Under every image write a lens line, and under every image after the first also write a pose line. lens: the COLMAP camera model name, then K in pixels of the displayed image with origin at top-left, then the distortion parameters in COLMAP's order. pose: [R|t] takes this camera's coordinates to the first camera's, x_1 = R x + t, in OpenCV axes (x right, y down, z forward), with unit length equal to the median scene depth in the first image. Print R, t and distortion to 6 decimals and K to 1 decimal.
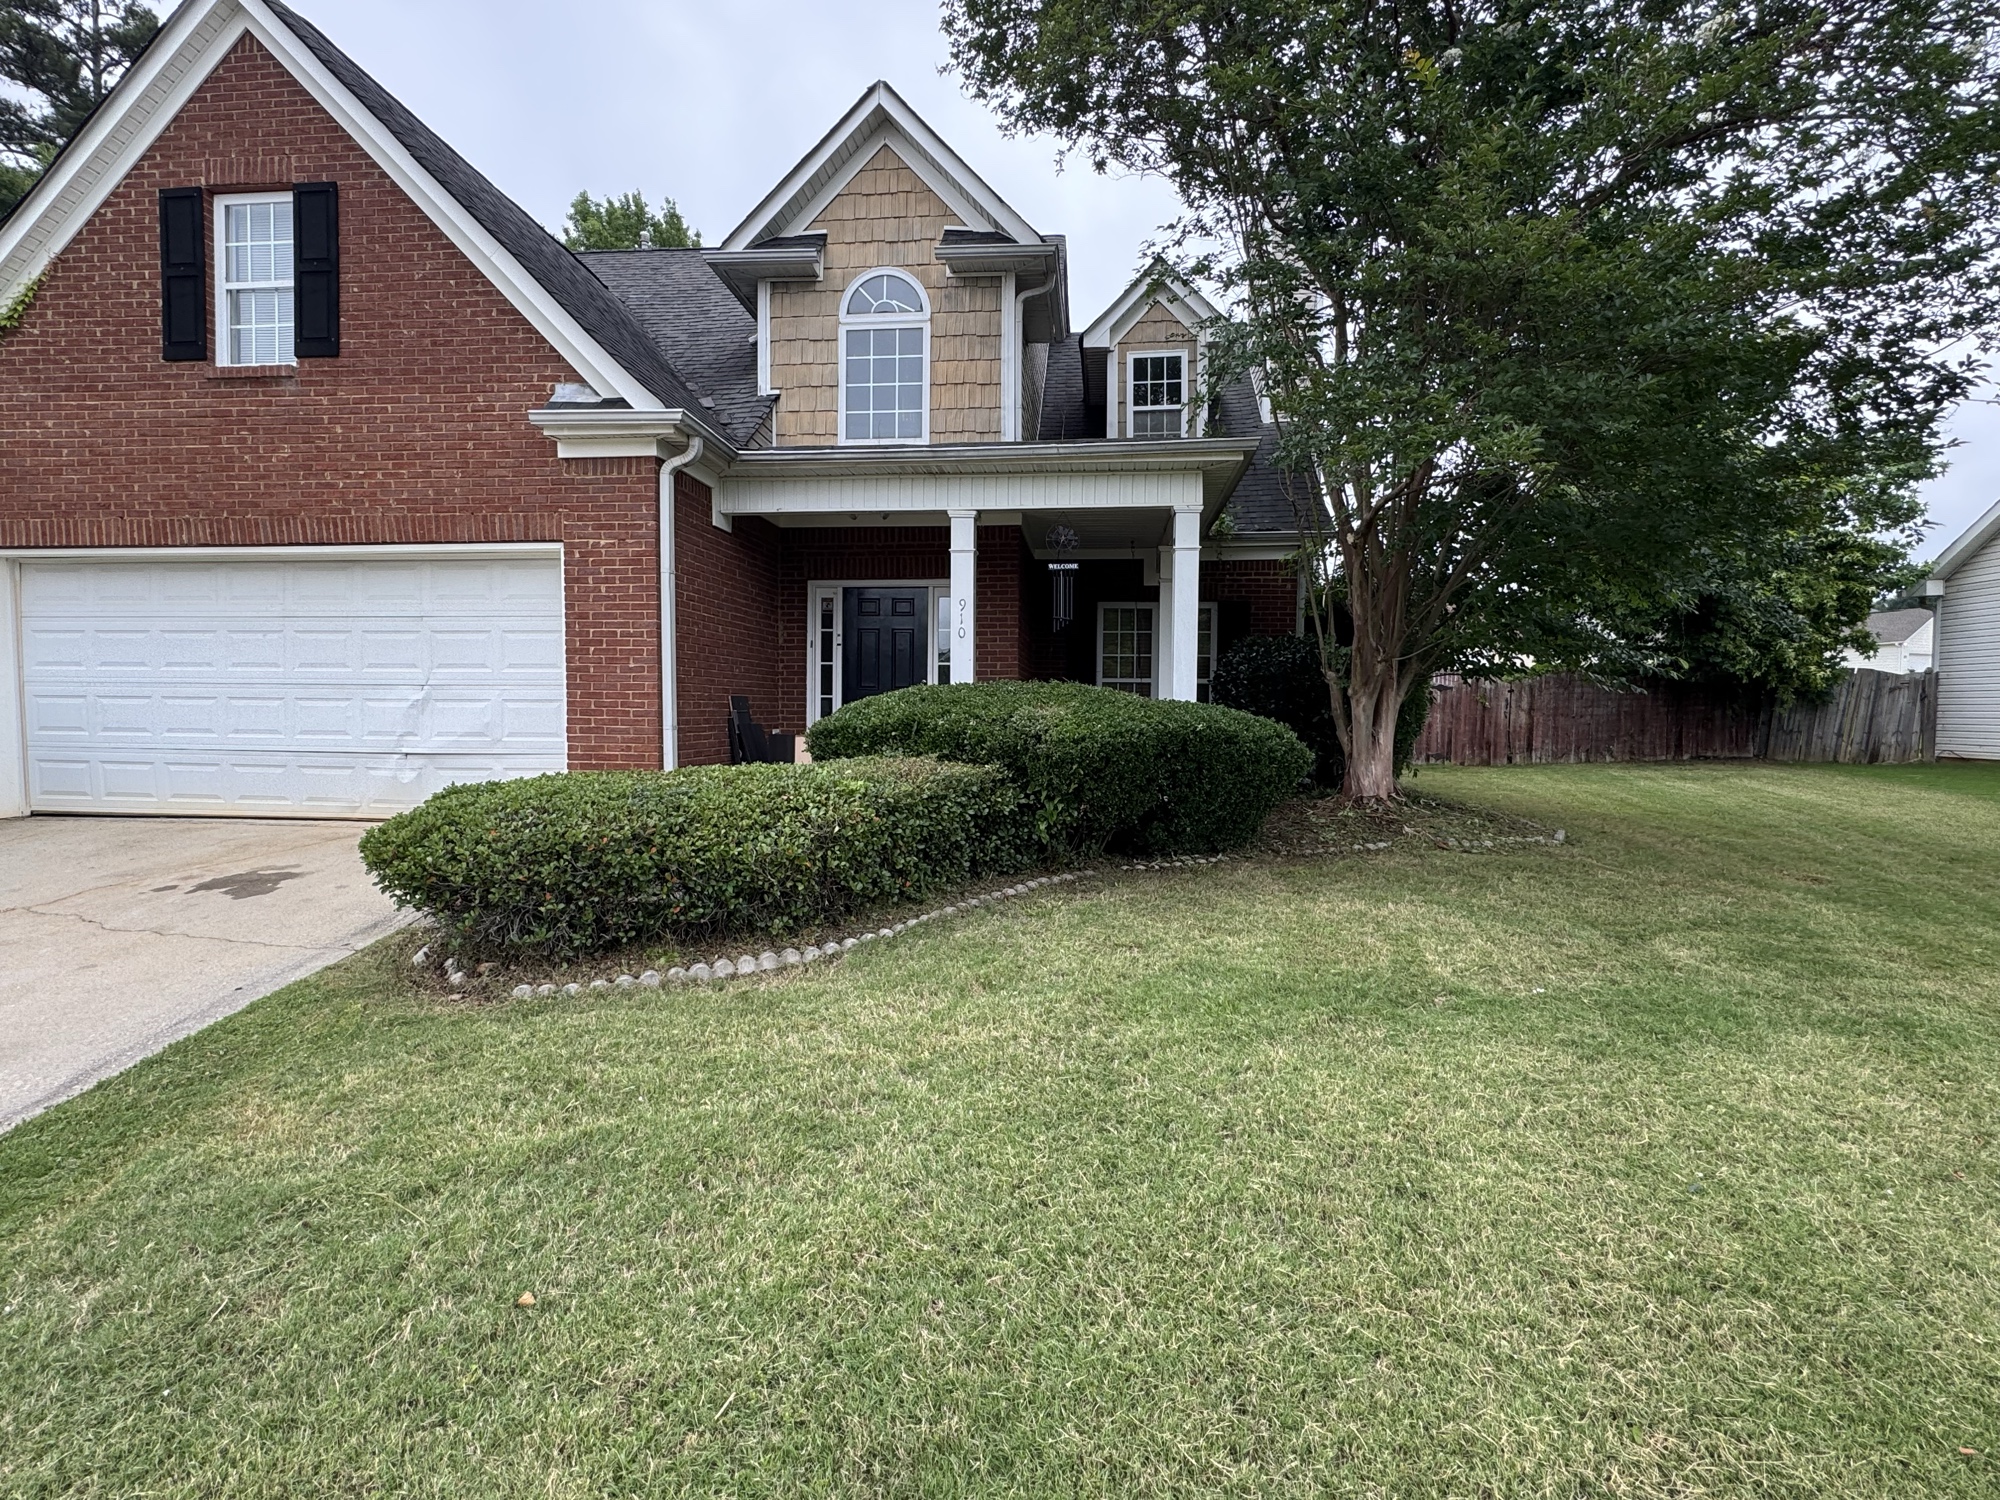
lens RADIAL K [[974.4, 0, 1000.0], [0, 974.4, 750.0], [0, 0, 1]] dist [-0.001662, 0.001004]
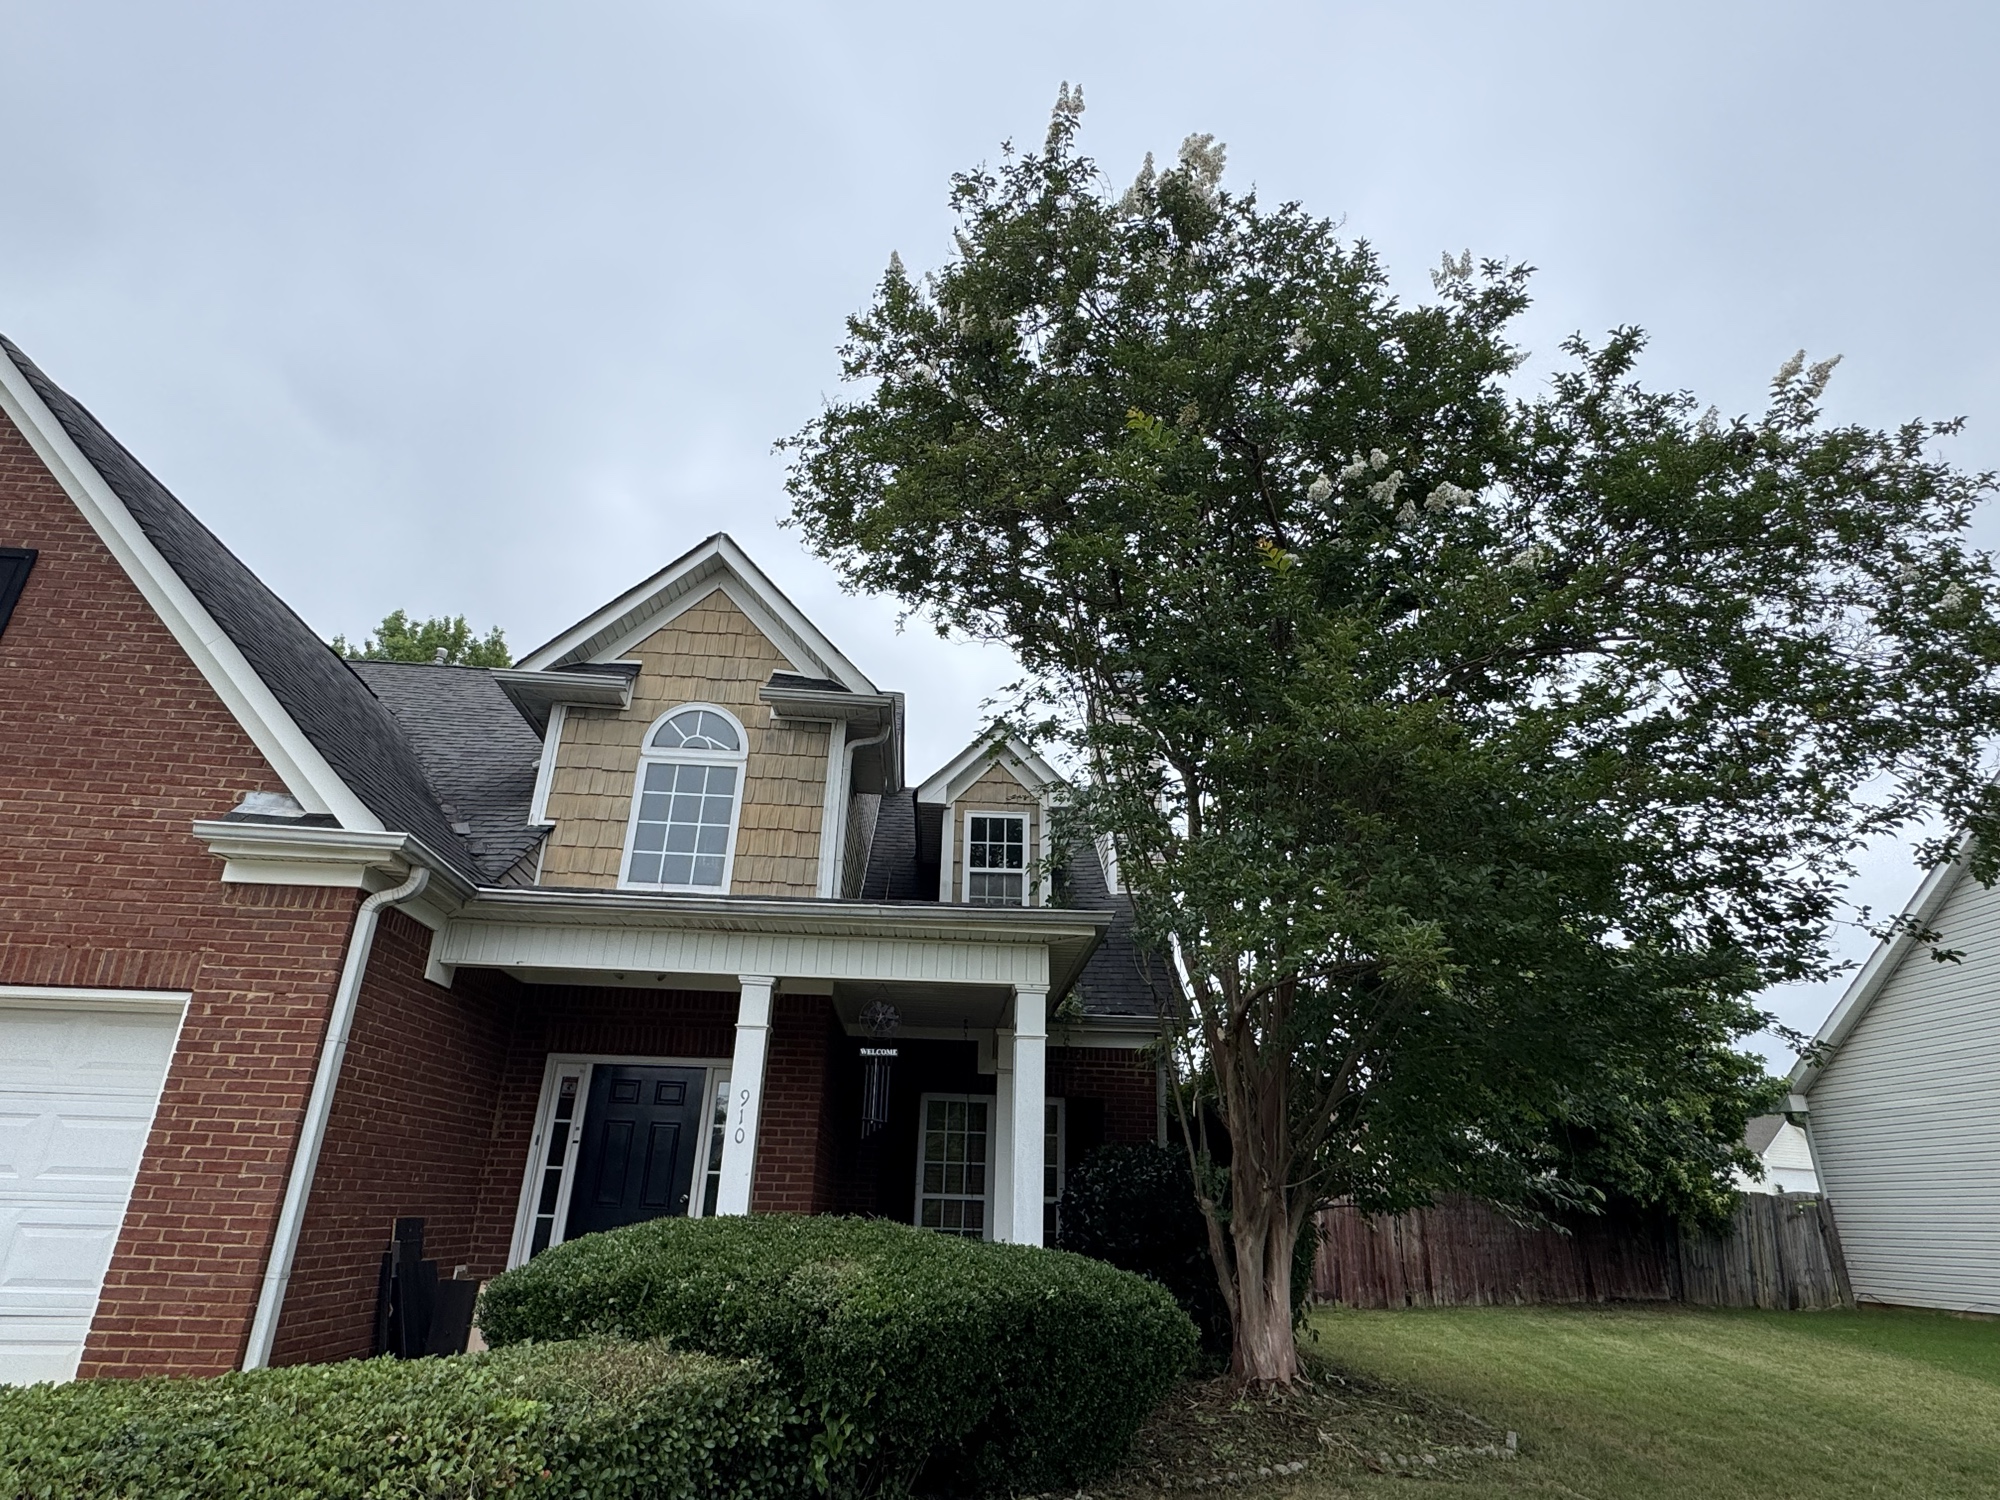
lens RADIAL K [[1074.9, 0, 1000.0], [0, 1074.9, 750.0], [0, 0, 1]] dist [-0.007889, 0.000342]
pose [[0.985512, 0.083086, 0.147863, 0.011594], [-0.011747, 0.903139, -0.429187, -0.033791], [-0.169201, 0.421232, 0.891030, 0.089555]]
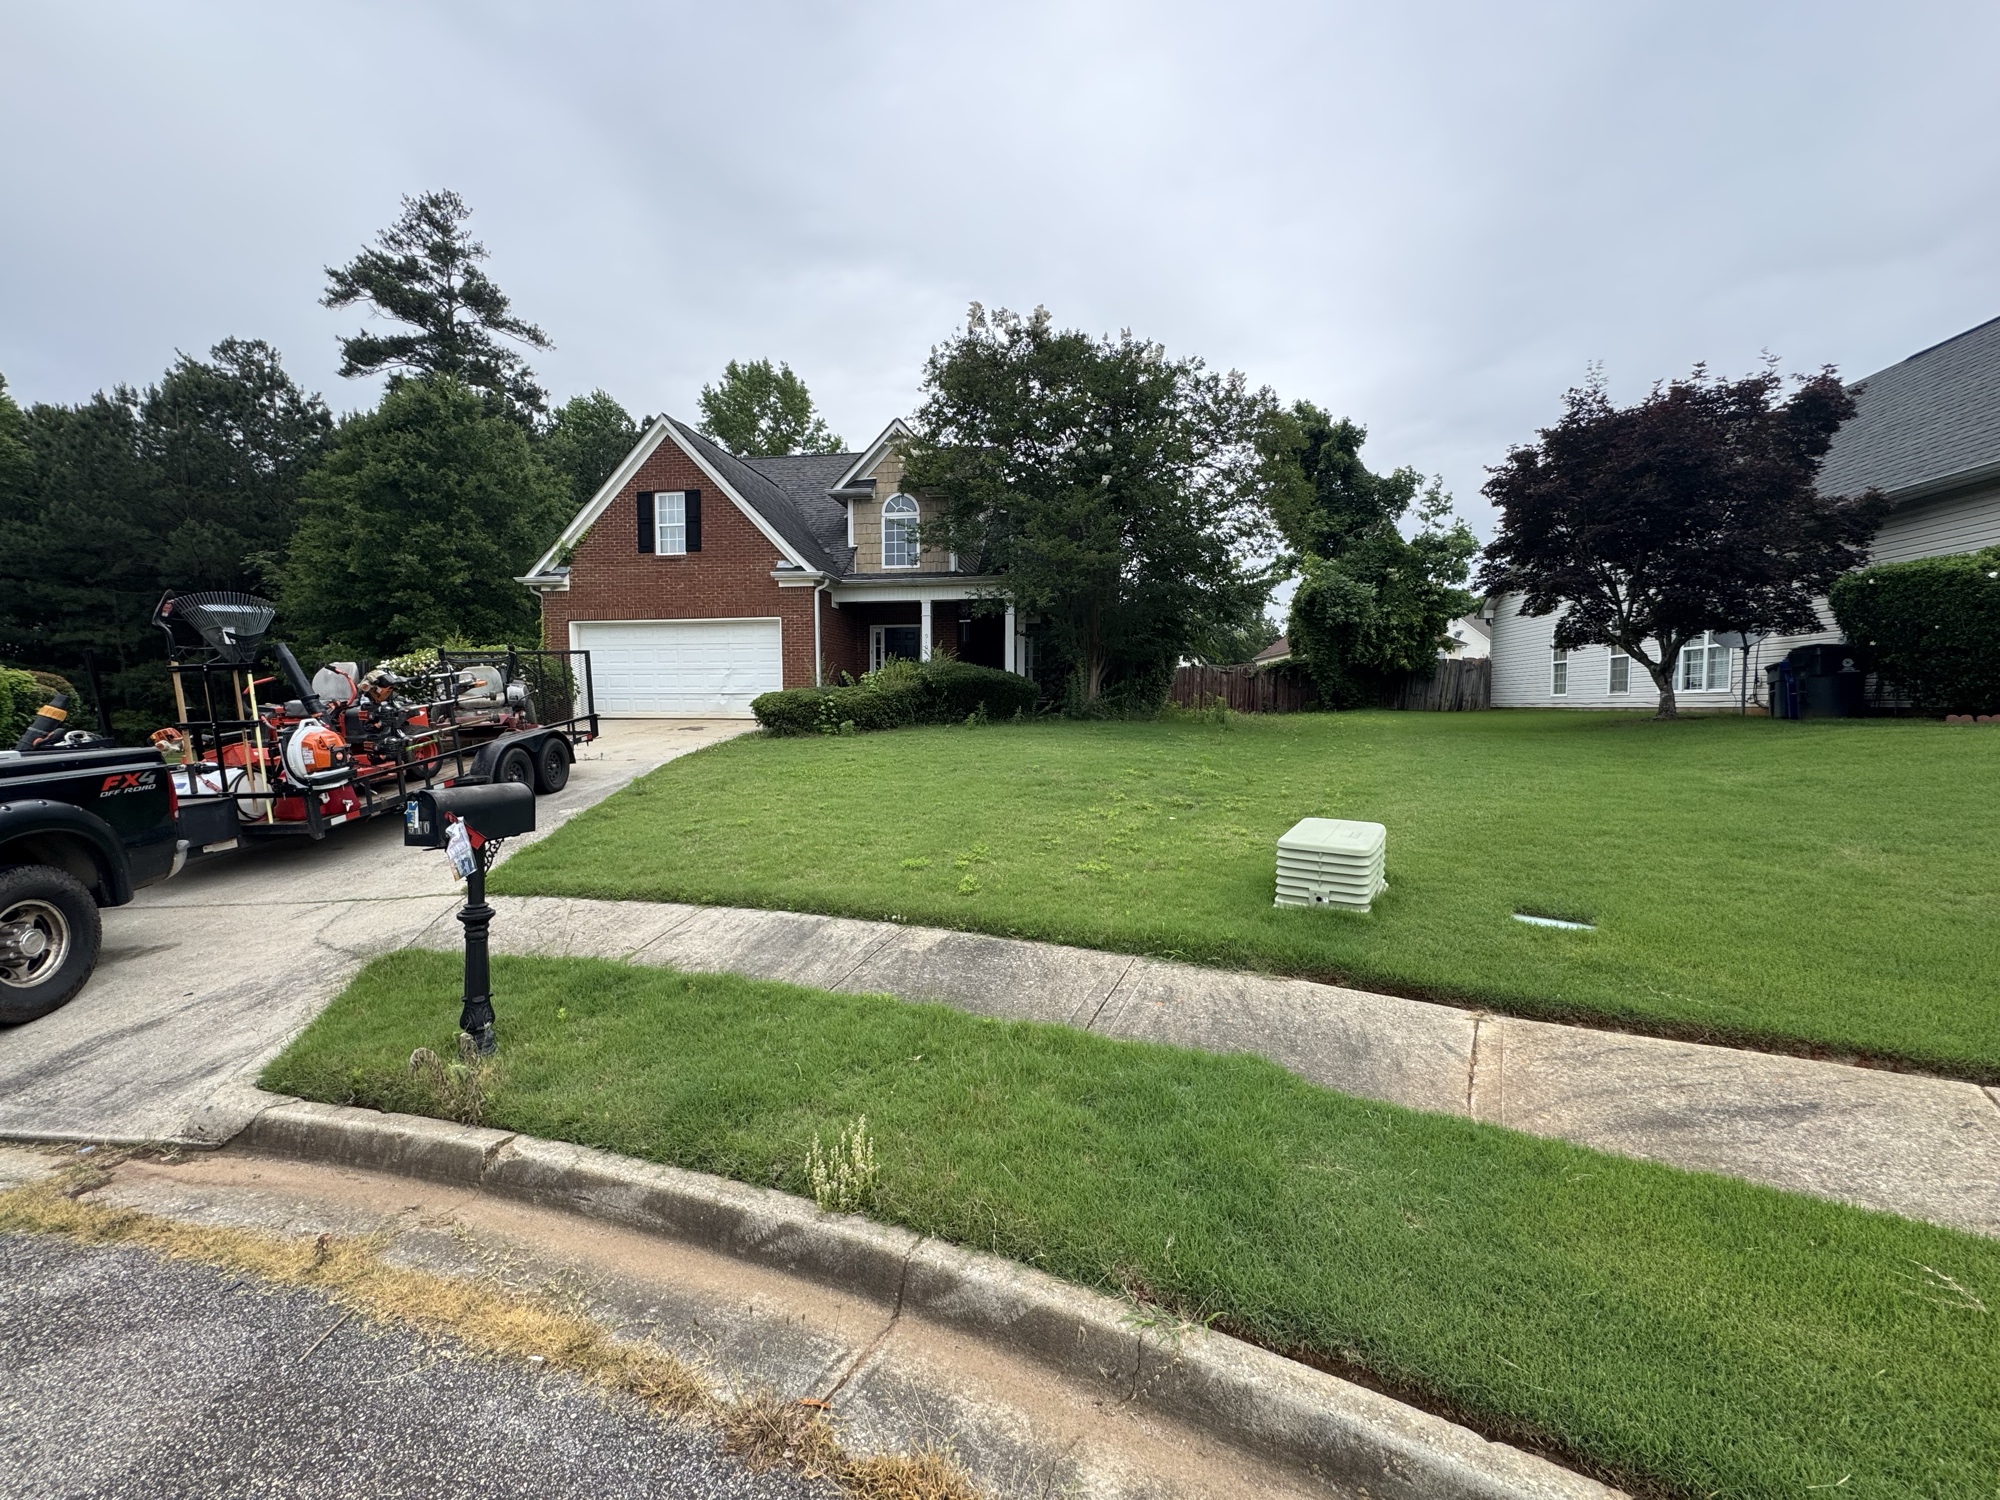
lens RADIAL K [[974.4, 0, 1000.0], [0, 974.4, 750.0], [0, 0, 1]] dist [-0.001662, 0.001004]
pose [[0.996548, -0.003934, -0.082930, 0.346387], [0.003184, 0.999953, -0.009180, 0.166421], [0.082962, 0.008884, 0.996513, -1.463289]]
